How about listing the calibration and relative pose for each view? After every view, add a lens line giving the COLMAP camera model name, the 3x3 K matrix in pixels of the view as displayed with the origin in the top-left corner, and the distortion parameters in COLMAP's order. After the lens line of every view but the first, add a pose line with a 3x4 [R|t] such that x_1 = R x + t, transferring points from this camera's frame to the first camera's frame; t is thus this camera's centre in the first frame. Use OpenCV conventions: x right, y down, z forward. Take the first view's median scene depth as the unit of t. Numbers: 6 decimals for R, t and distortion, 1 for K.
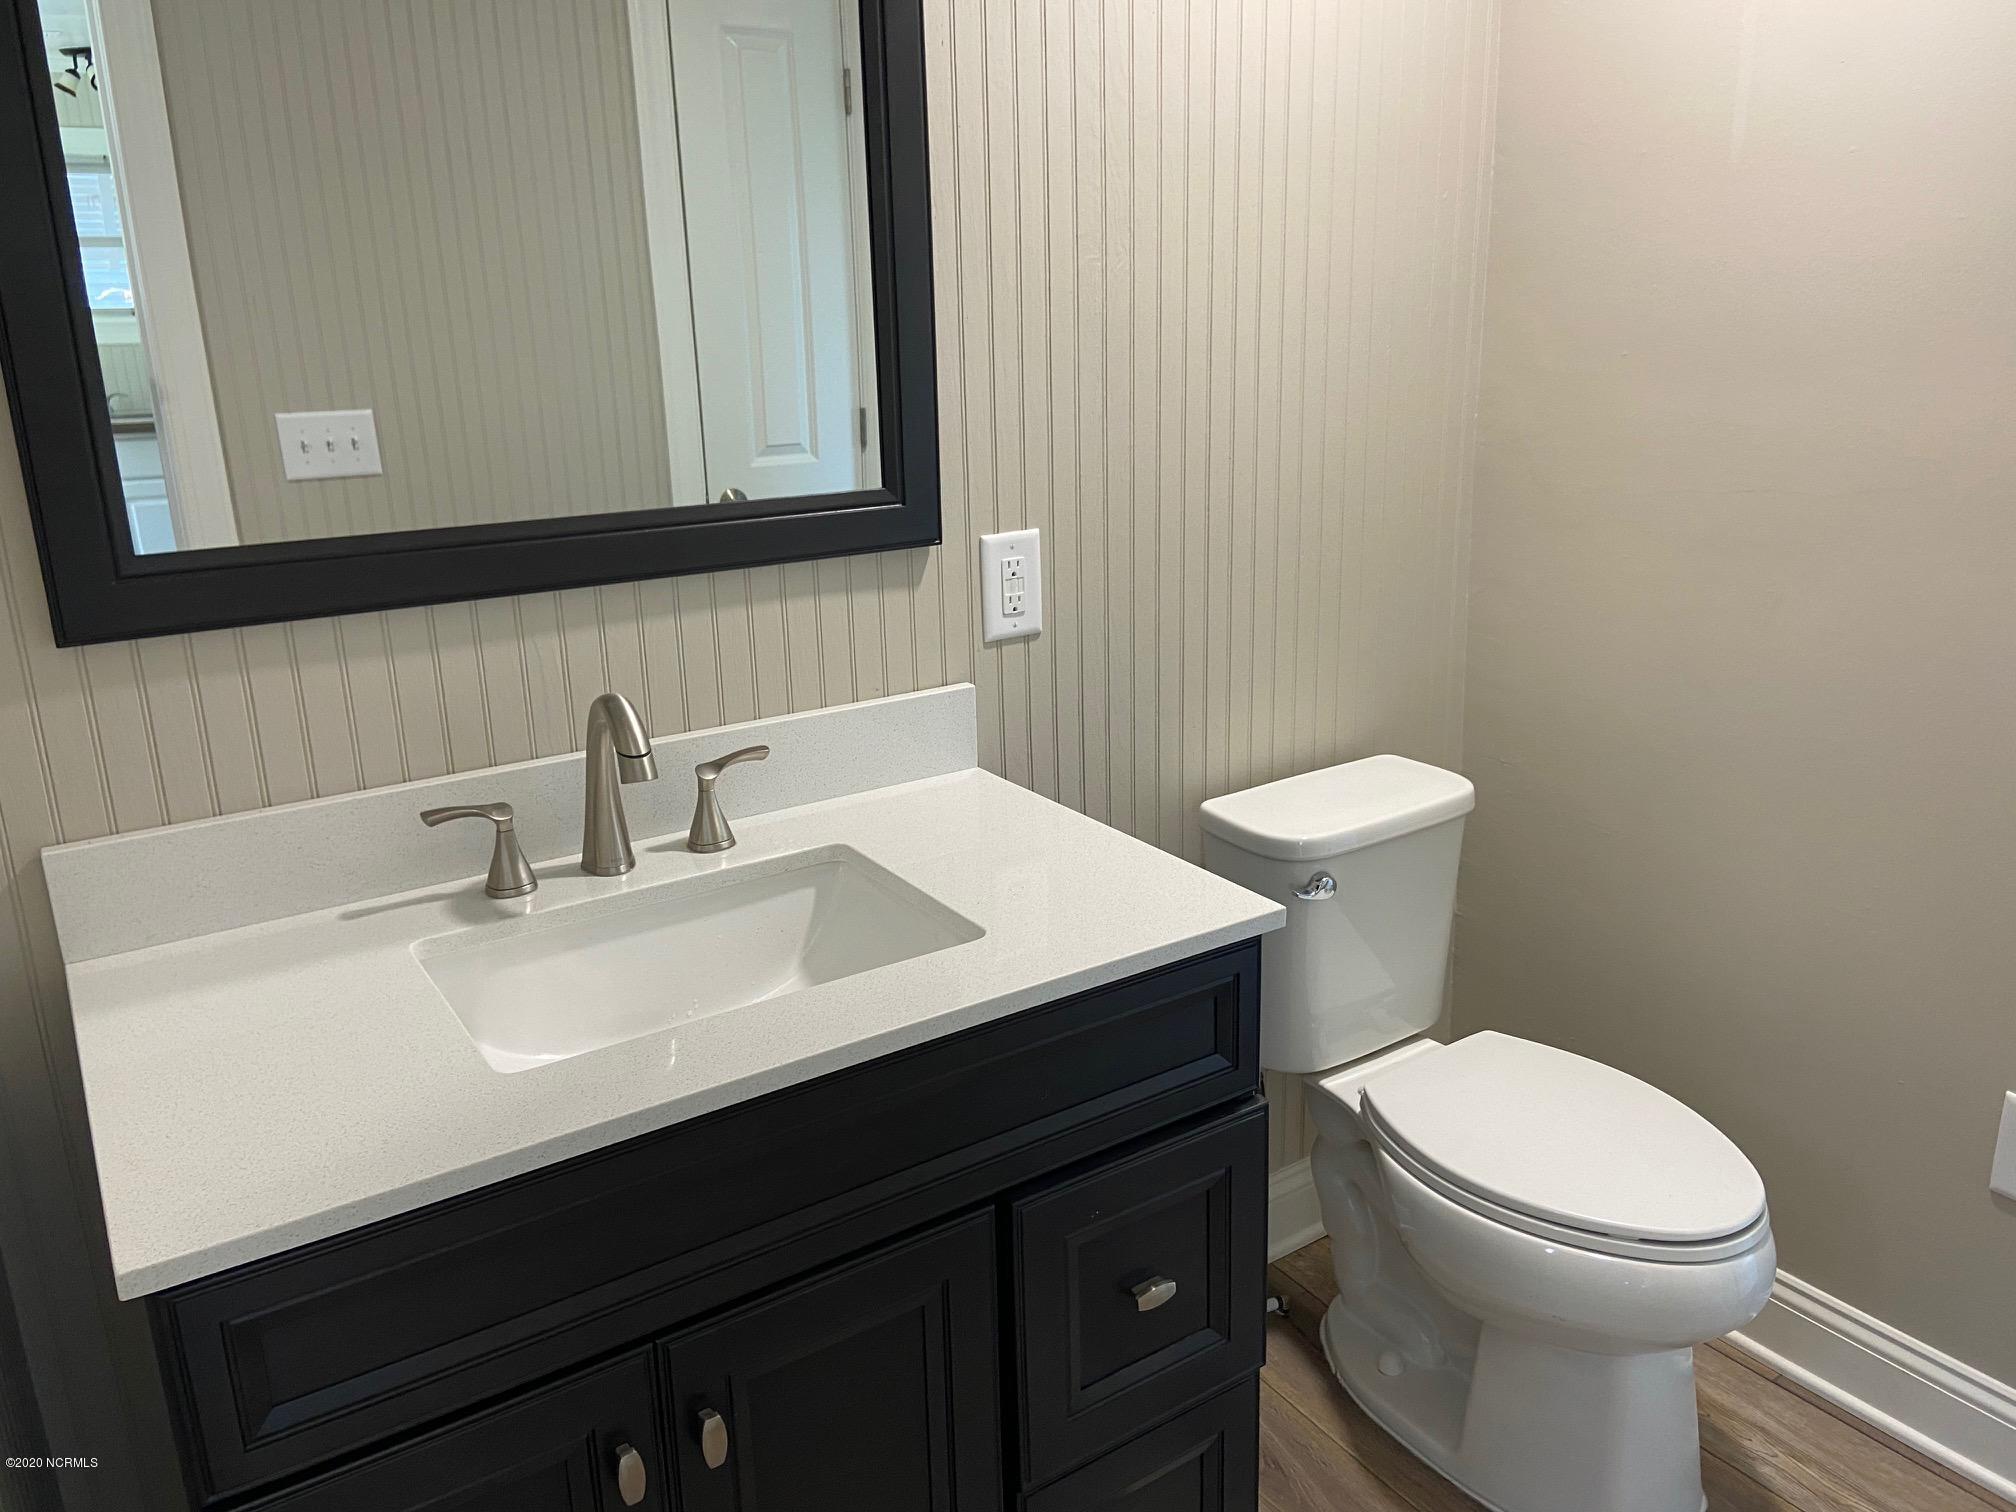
lens RADIAL K [[1538.7, 0, 1022.9], [0, 1538.7, 735.7], [0, 0, 1]] dist [0.108467, -0.133338]
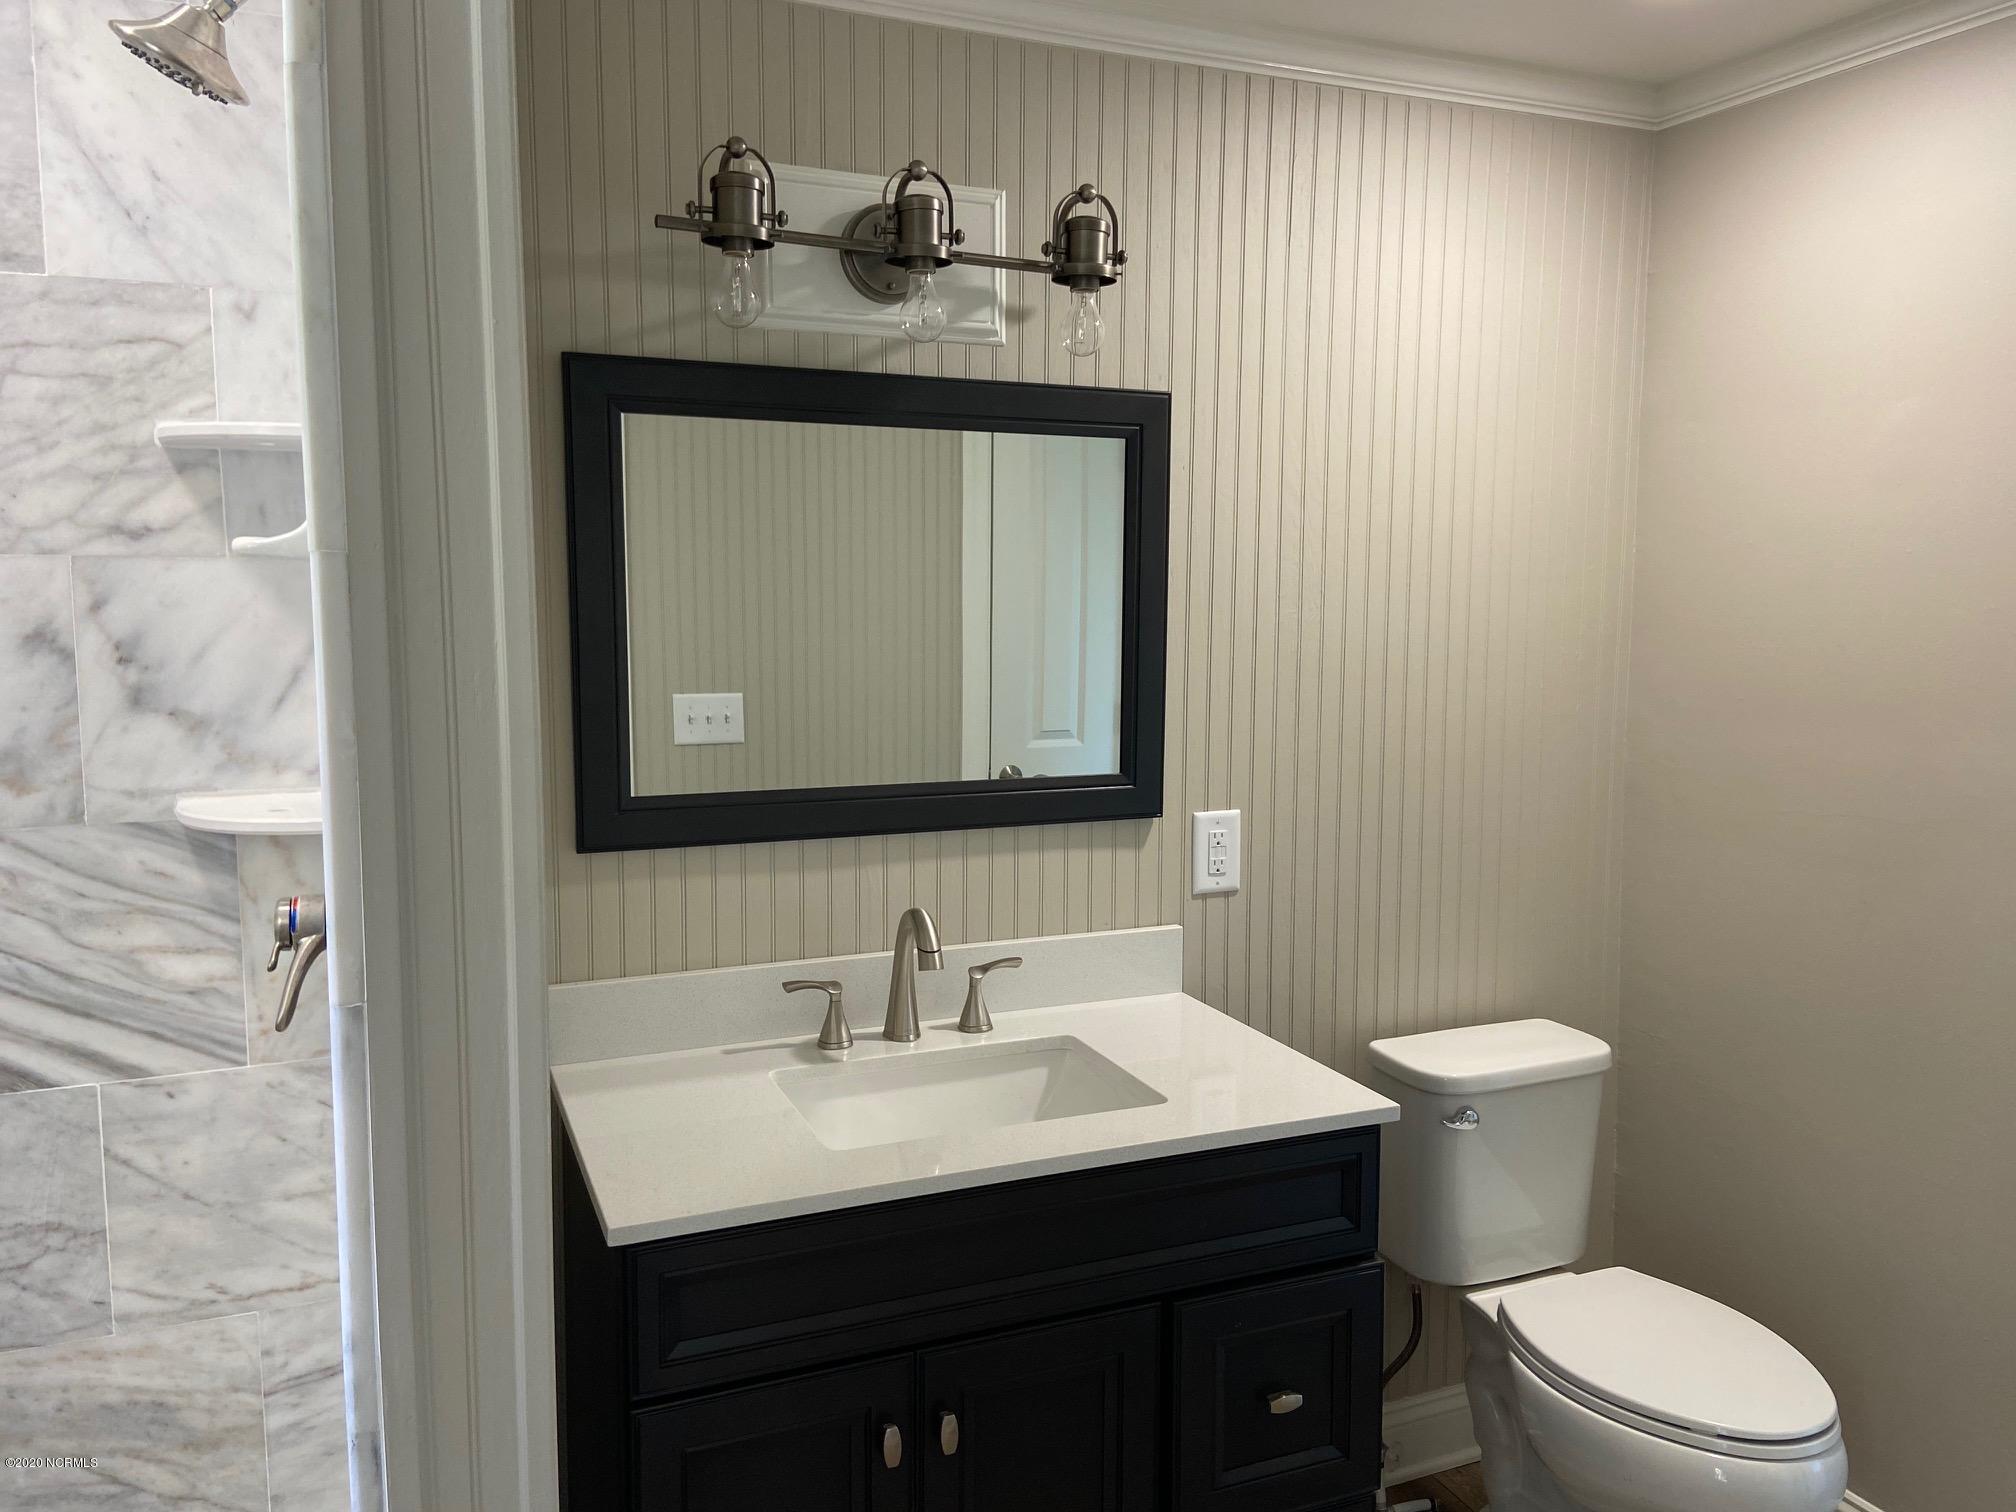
lens RADIAL K [[1538.7, 0, 1054.5], [0, 1538.7, 761.4], [0, 0, 1]] dist [0.108467, -0.133338]
pose [[0.986935, 0.049557, -0.153307, 0.055945], [-0.073718, 0.984974, -0.156176, 0.041836], [0.143264, 0.165437, 0.975759, -0.310634]]
